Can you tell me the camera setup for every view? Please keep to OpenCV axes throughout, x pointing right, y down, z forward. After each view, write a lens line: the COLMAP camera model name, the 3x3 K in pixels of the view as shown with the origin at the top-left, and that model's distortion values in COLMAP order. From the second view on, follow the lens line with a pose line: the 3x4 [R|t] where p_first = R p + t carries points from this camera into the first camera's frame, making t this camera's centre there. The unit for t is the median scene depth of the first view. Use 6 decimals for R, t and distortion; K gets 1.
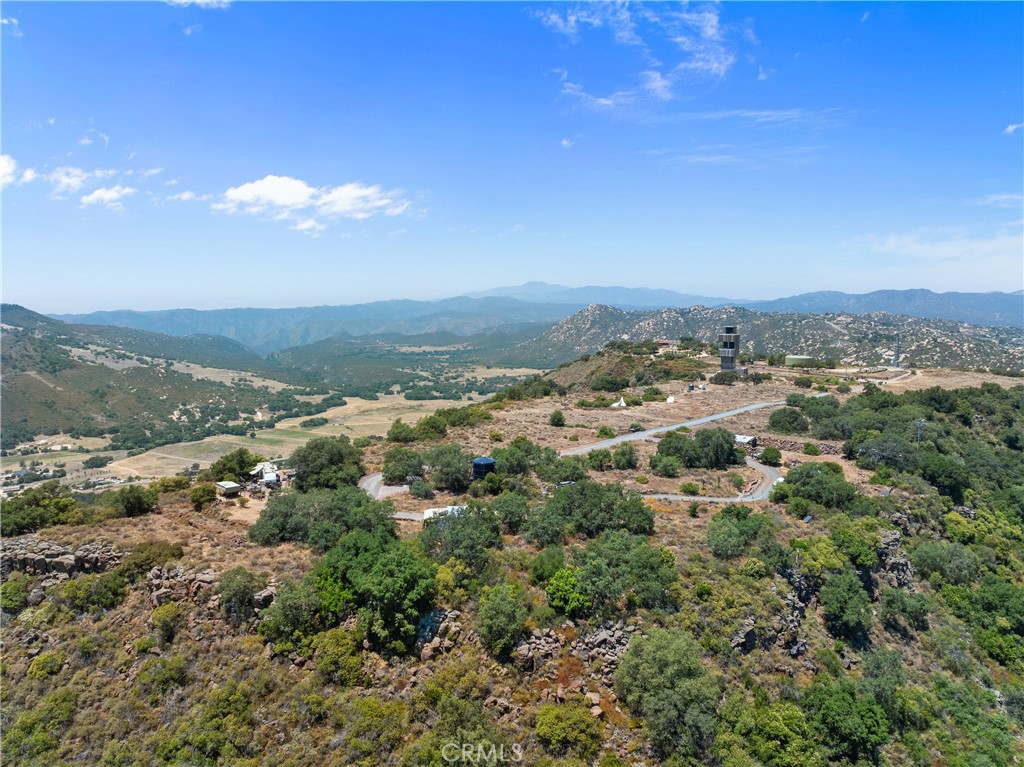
lens RADIAL K [[720.9, 0, 513.0], [0, 720.9, 383.4], [0, 0, 1]] dist [-0.035702, 0.000228]
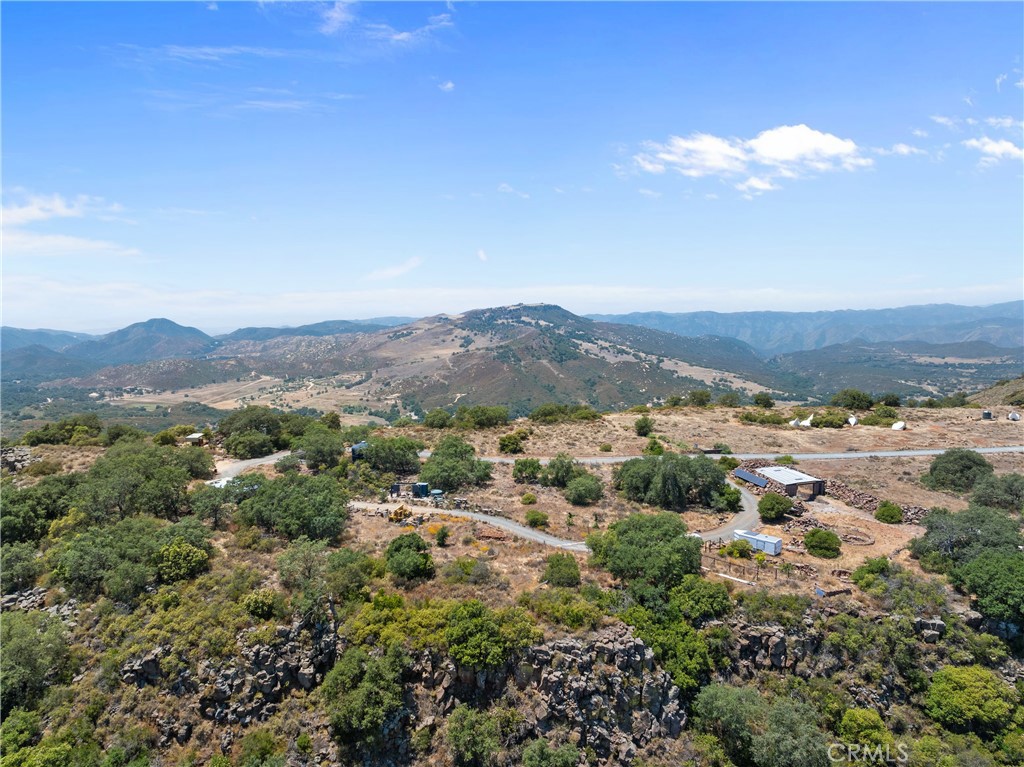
lens RADIAL K [[720.9, 0, 515.9], [0, 720.9, 384.6], [0, 0, 1]] dist [-0.035702, 0.000228]
pose [[0.766058, 0.072869, -0.638628, 0.038776], [-0.074956, 0.996902, 0.023836, -0.000662], [0.638386, 0.029609, 0.769147, 0.020808]]
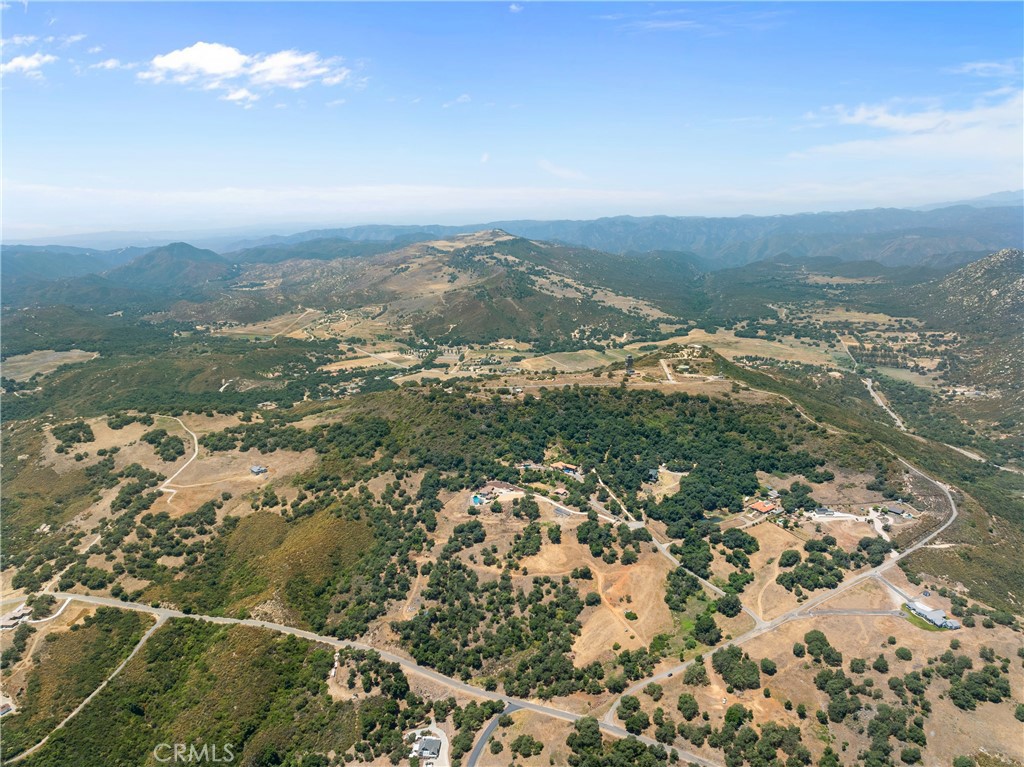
lens RADIAL K [[720.9, 0, 515.1], [0, 720.9, 382.3], [0, 0, 1]] dist [-0.035702, 0.000228]
pose [[0.786041, 0.150963, -0.599458, 0.249626], [-0.064062, 0.984394, 0.163902, -0.061337], [0.614846, -0.090431, 0.783445, -0.230498]]
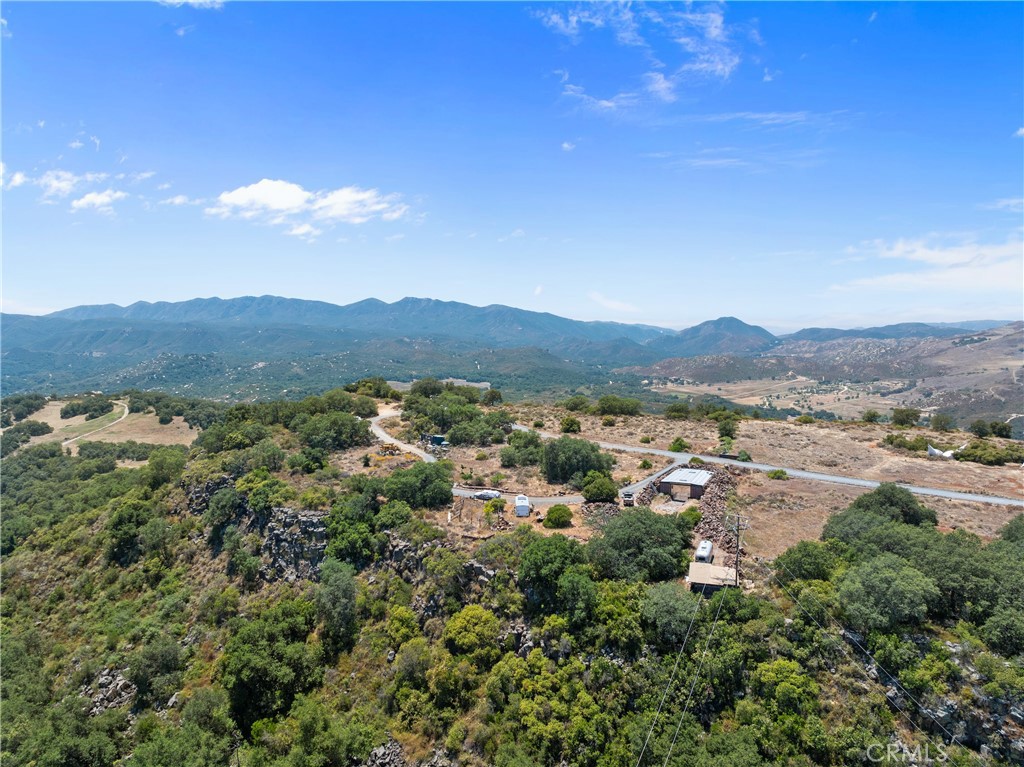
lens RADIAL K [[720.9, 0, 515.2], [0, 720.9, 386.2], [0, 0, 1]] dist [-0.035702, 0.000228]
pose [[0.103843, 0.114676, -0.987961, 0.070011], [-0.115324, 0.988019, 0.102562, -0.004631], [0.987885, 0.103285, 0.115824, 0.052096]]
